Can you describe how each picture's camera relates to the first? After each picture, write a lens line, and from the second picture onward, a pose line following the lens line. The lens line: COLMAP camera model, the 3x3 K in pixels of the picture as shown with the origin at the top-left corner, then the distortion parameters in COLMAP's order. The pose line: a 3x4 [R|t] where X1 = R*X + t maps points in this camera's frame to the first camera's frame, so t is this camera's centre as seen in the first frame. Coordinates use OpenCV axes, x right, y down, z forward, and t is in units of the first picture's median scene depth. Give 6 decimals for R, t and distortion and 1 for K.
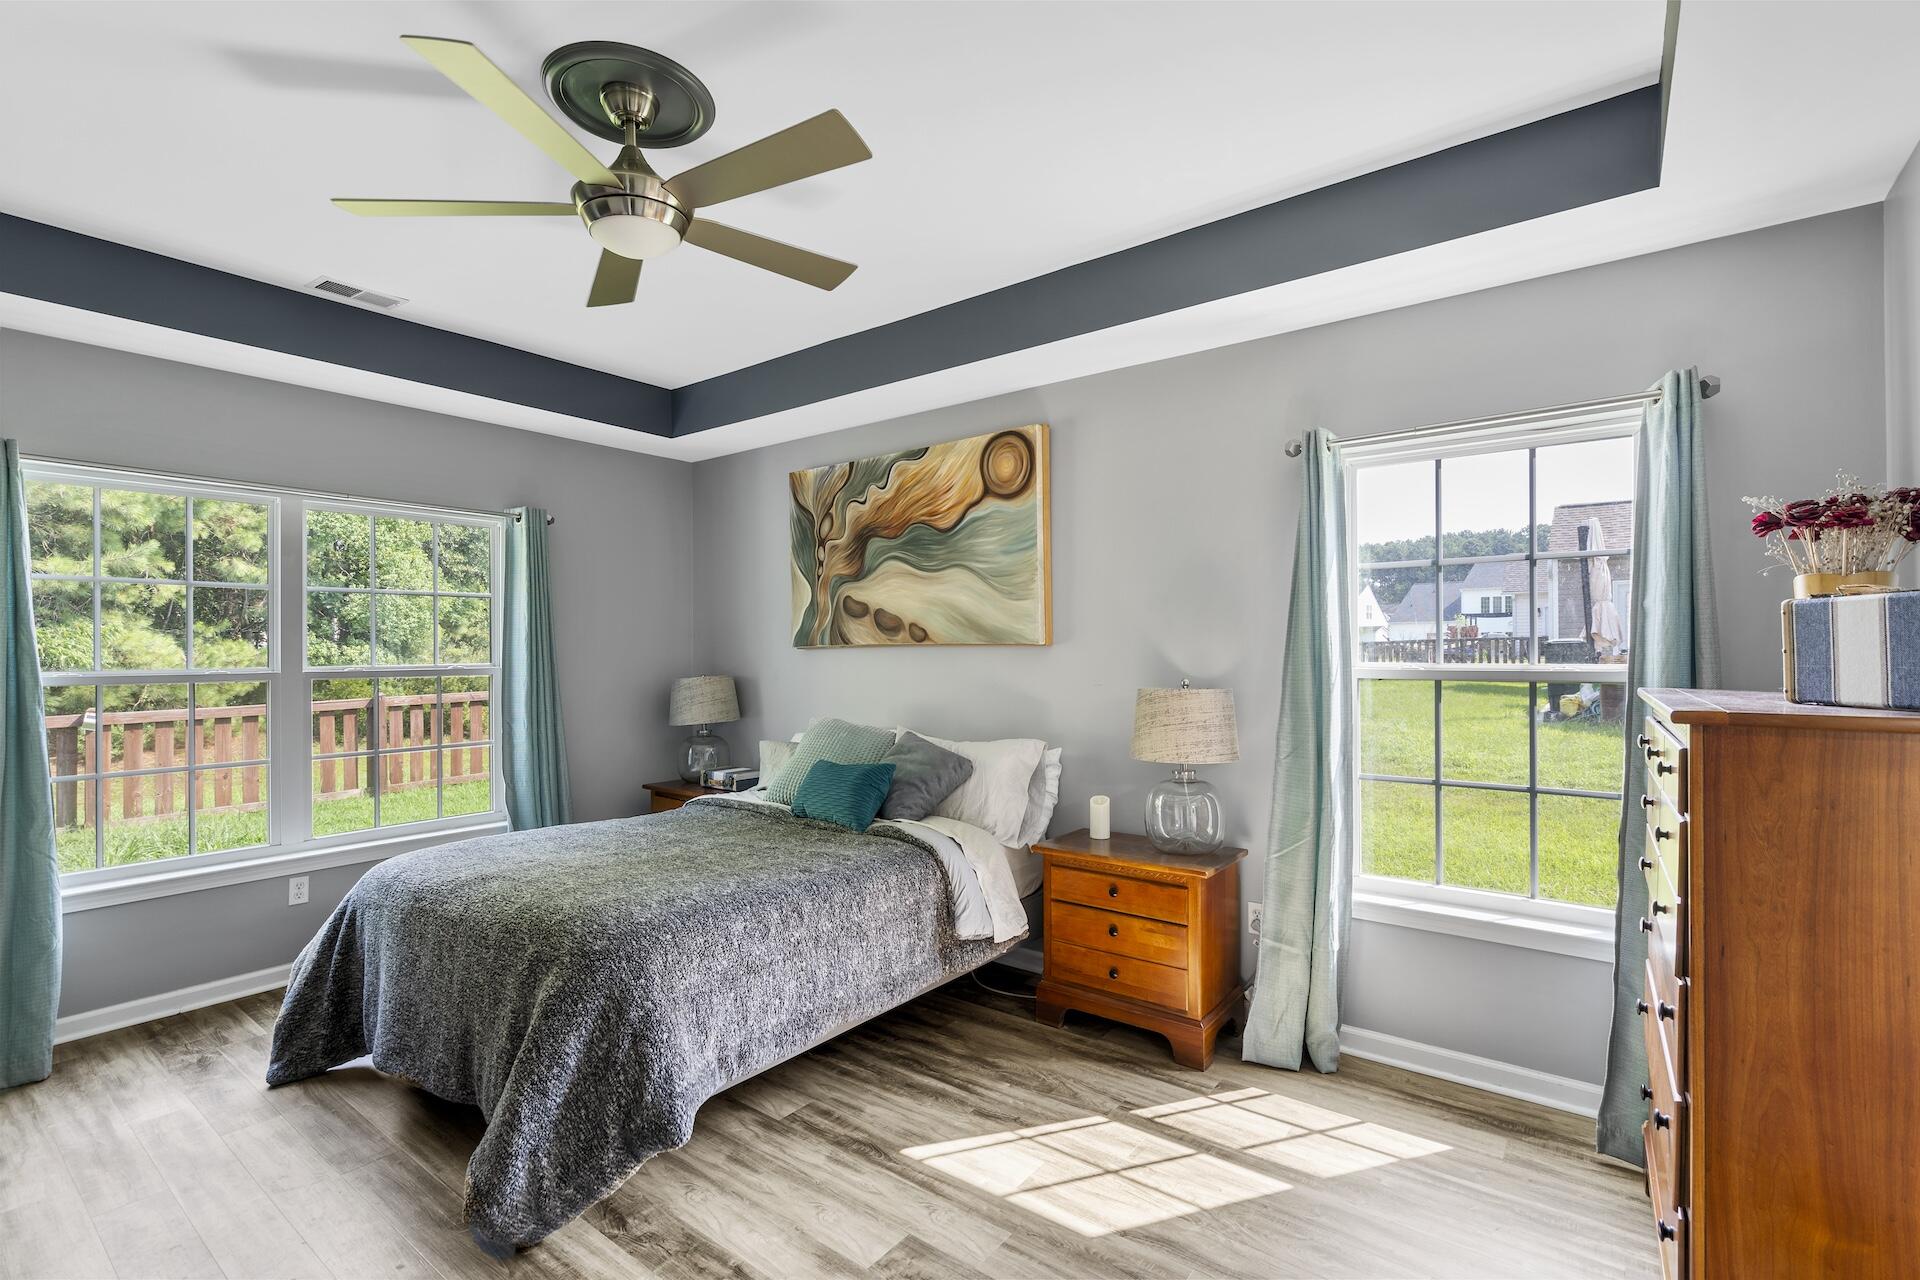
lens RADIAL K [[873.5, 0, 956.7], [0, 873.5, 646.6], [0, 0, 1]] dist [-0.002136, 0.000429]
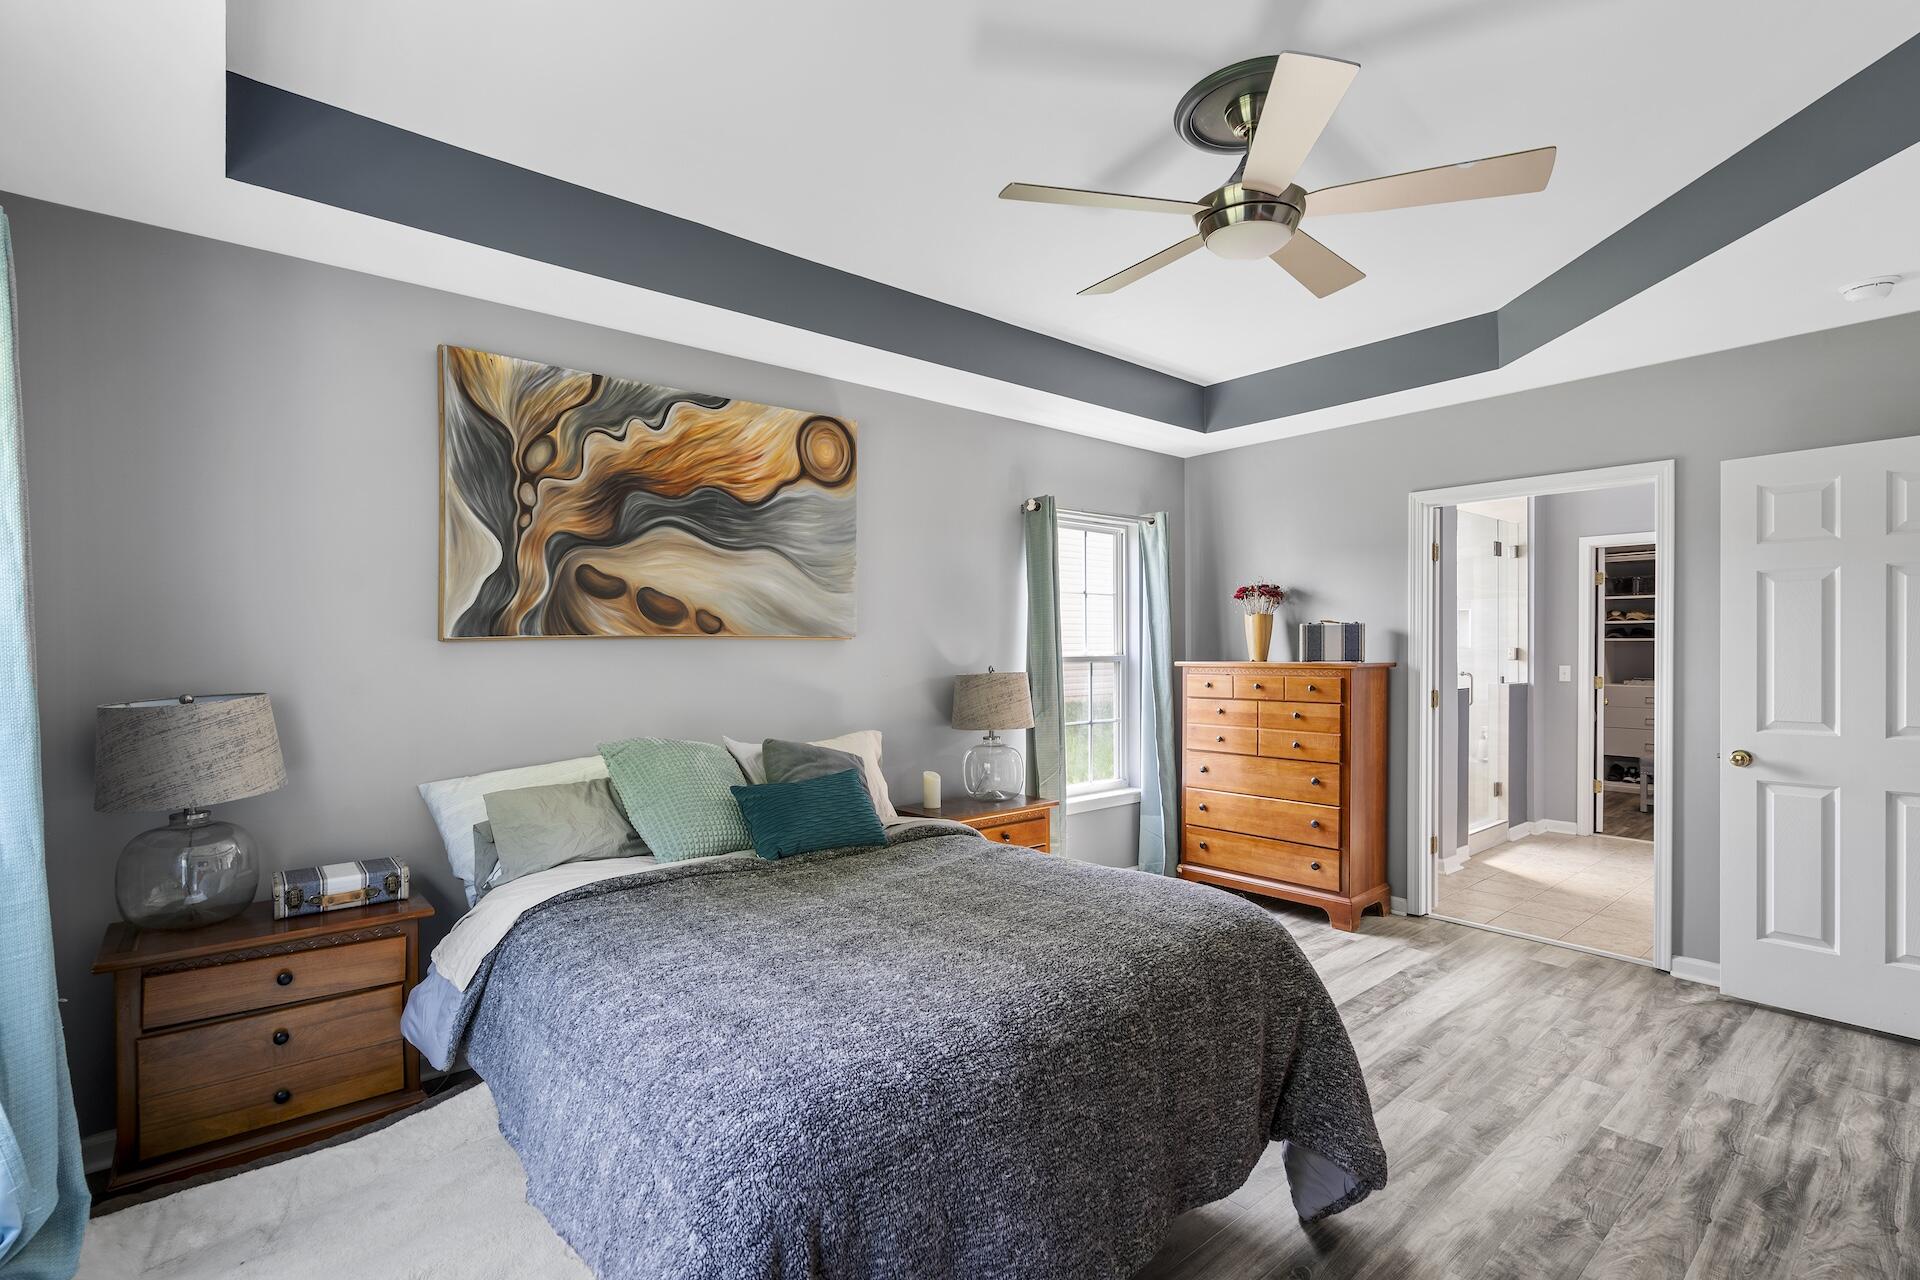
lens RADIAL K [[873.5, 0, 956.7], [0, 873.5, 646.6], [0, 0, 1]] dist [-0.002136, 0.000429]
pose [[0.225325, 0.001546, 0.974282, -0.765596], [-0.003130, 0.999995, -0.000863, 0.006962], [-0.974279, -0.002855, 0.225329, 0.580104]]
